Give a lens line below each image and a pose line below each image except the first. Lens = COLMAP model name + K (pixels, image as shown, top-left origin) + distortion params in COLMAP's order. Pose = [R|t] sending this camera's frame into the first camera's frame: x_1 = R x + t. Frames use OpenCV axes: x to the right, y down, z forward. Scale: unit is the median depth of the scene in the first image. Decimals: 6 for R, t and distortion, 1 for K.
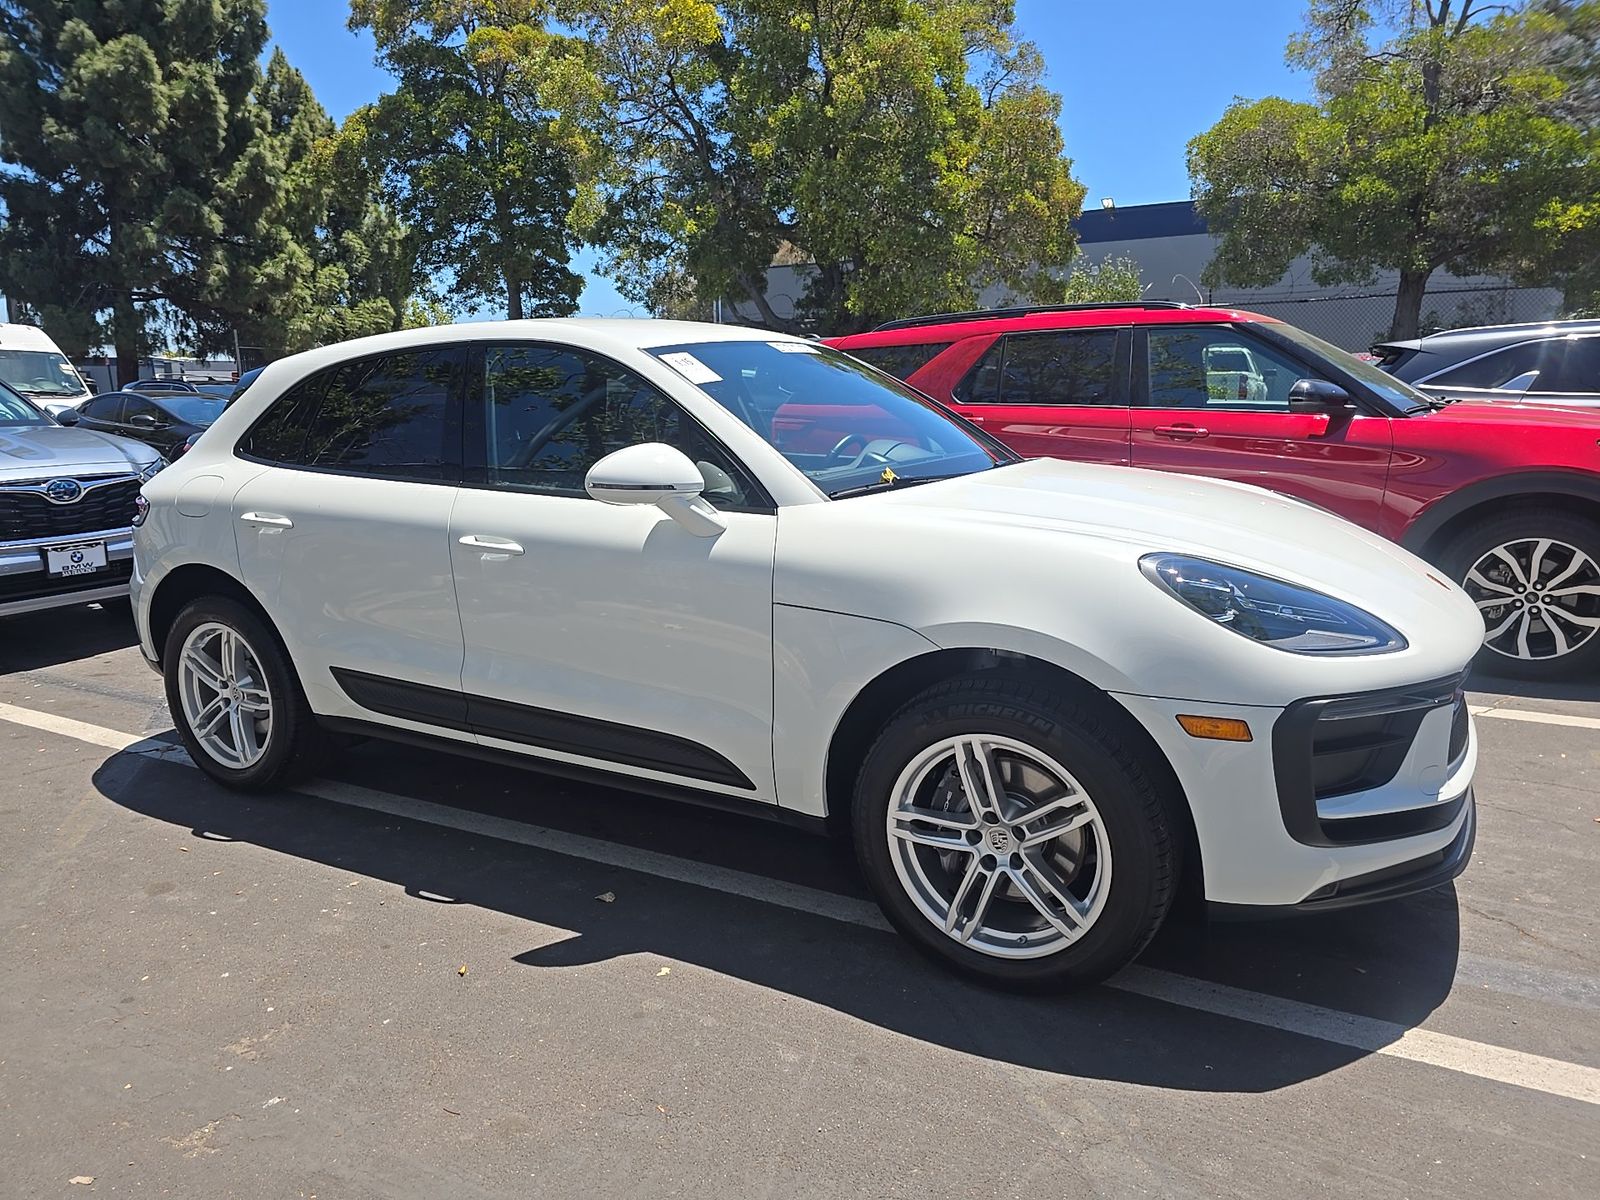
lens RADIAL K [[1104.3, 0, 800.0], [0, 1104.3, 600.0], [0, 0, 1]] dist [0.030507, -0.036585]
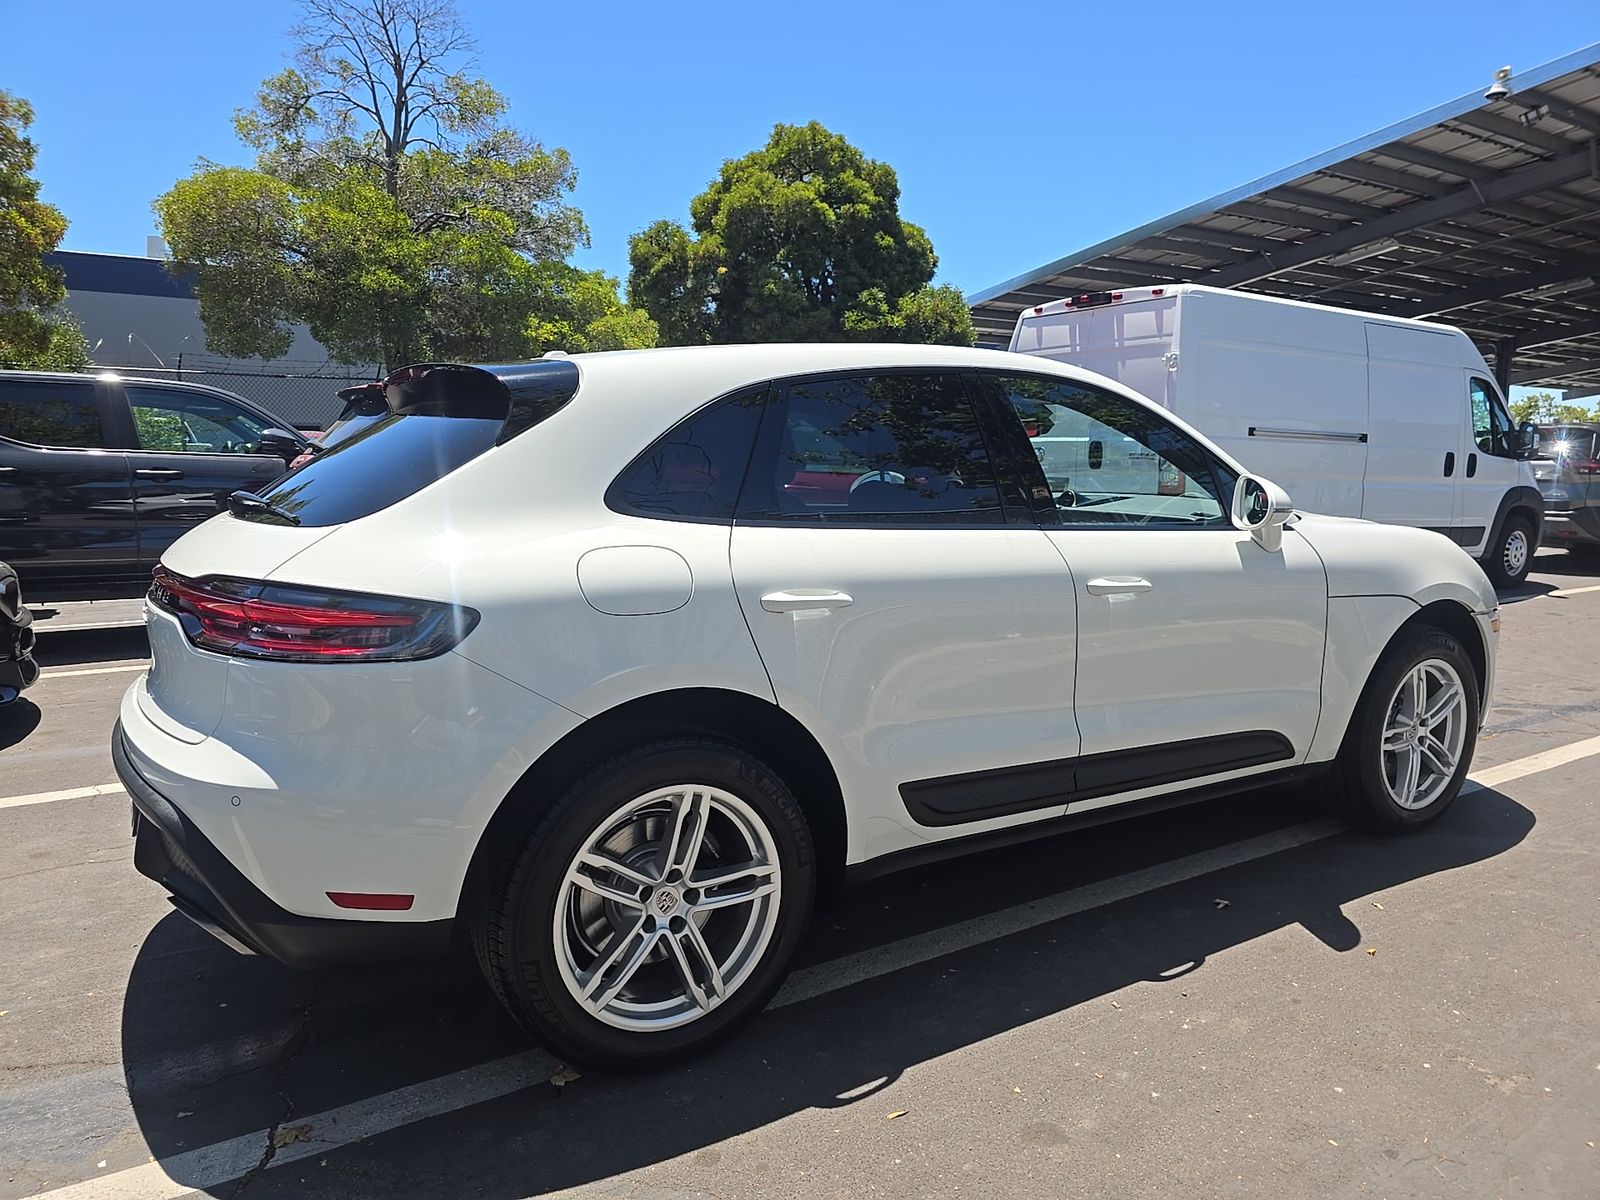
lens RADIAL K [[1104.3, 0, 800.0], [0, 1104.3, 600.0], [0, 0, 1]] dist [0.030507, -0.036585]
pose [[0.469922, -0.089049, 0.878205, -1.071767], [0.153038, 0.988051, 0.018297, -0.083368], [-0.869340, 0.125800, 0.477935, 0.682096]]
